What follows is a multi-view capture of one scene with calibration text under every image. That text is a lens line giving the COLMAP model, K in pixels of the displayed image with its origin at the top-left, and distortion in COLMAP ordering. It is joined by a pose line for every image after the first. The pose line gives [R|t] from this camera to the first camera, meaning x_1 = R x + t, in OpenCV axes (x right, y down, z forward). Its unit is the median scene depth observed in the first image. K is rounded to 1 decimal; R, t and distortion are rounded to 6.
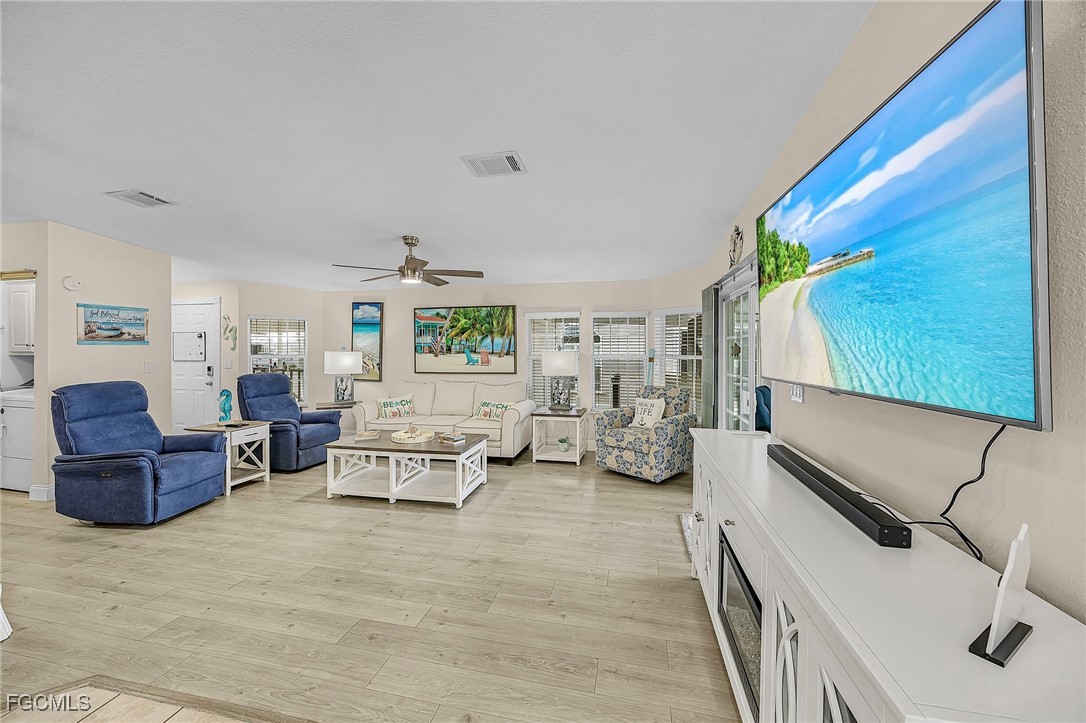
lens RADIAL K [[421.0, 0, 540.5], [0, 421.0, 355.5], [0, 0, 1]] dist [-0.003067, 0.000116]
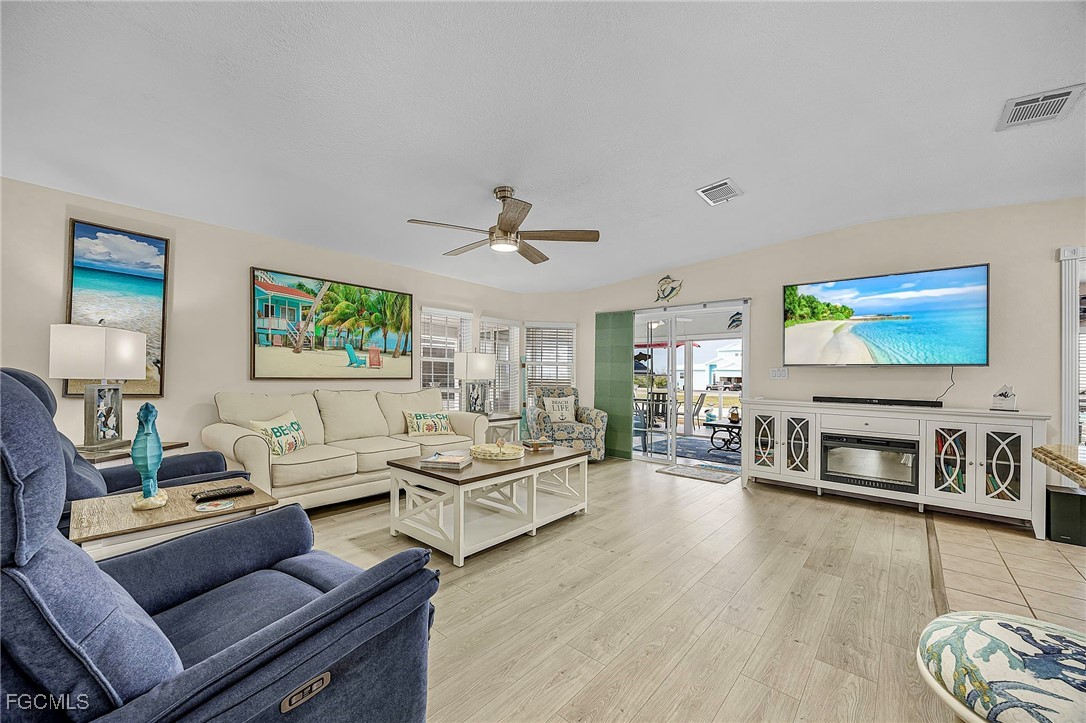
lens RADIAL K [[421.0, 0, 543.4], [0, 421.0, 372.5], [0, 0, 1]] dist [-0.003067, 0.000116]
pose [[0.473552, 0.014820, 0.880641, -0.859059], [-0.001996, 0.999874, -0.015753, 0.056796], [-0.880764, 0.005702, 0.473522, 0.522172]]
